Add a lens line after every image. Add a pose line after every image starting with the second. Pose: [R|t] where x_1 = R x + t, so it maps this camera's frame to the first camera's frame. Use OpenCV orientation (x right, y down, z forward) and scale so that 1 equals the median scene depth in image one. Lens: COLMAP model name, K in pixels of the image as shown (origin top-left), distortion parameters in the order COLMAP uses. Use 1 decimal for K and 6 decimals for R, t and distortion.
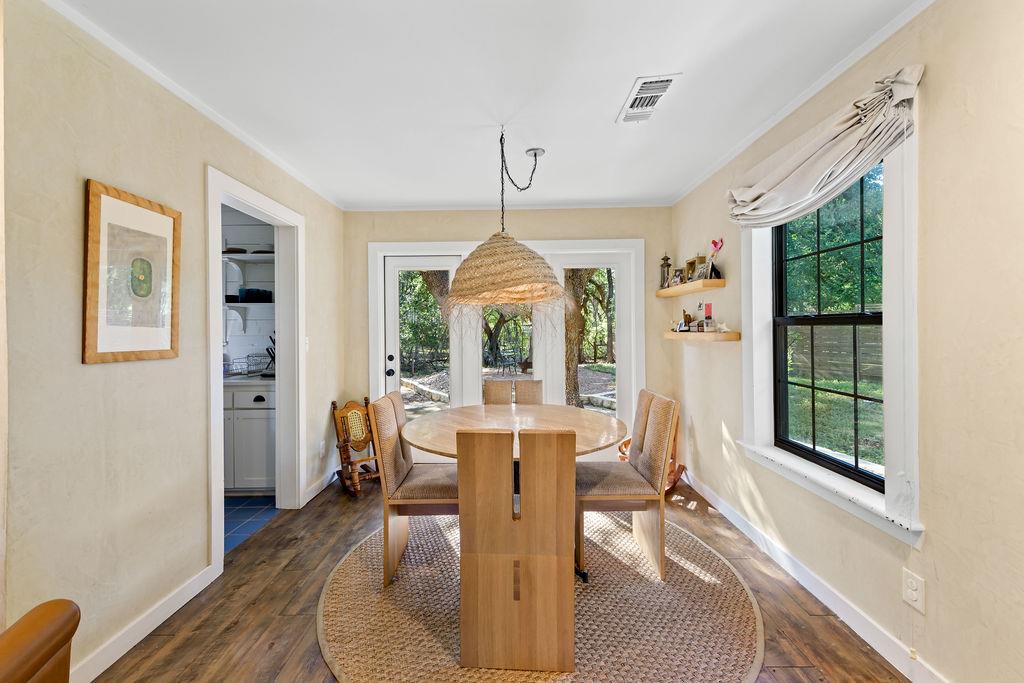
lens RADIAL K [[410.1, 0, 511.5], [0, 410.1, 326.0], [0, 0, 1]] dist [0.001345, -0.000037]
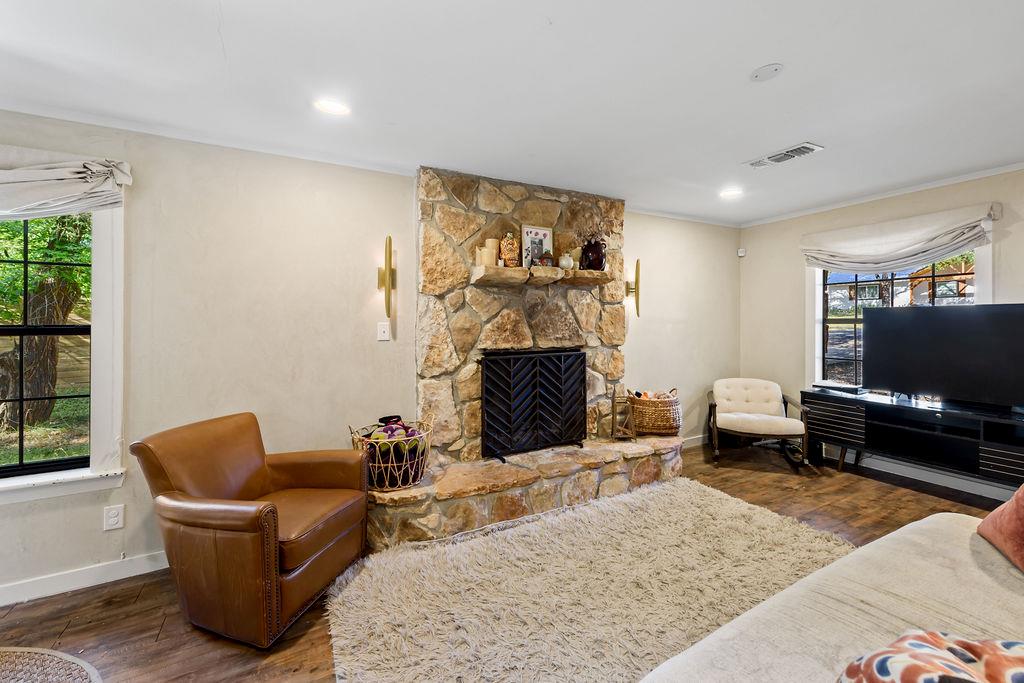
lens RADIAL K [[413.2, 0, 511.8], [0, 413.2, 323.6], [0, 0, 1]] dist [0.016014, -0.000139]
pose [[-0.482240, 0.008596, 0.875997, -0.713011], [0.005368, 0.999962, -0.006858, -0.017027], [-0.876023, 0.001395, -0.482268, 0.340965]]
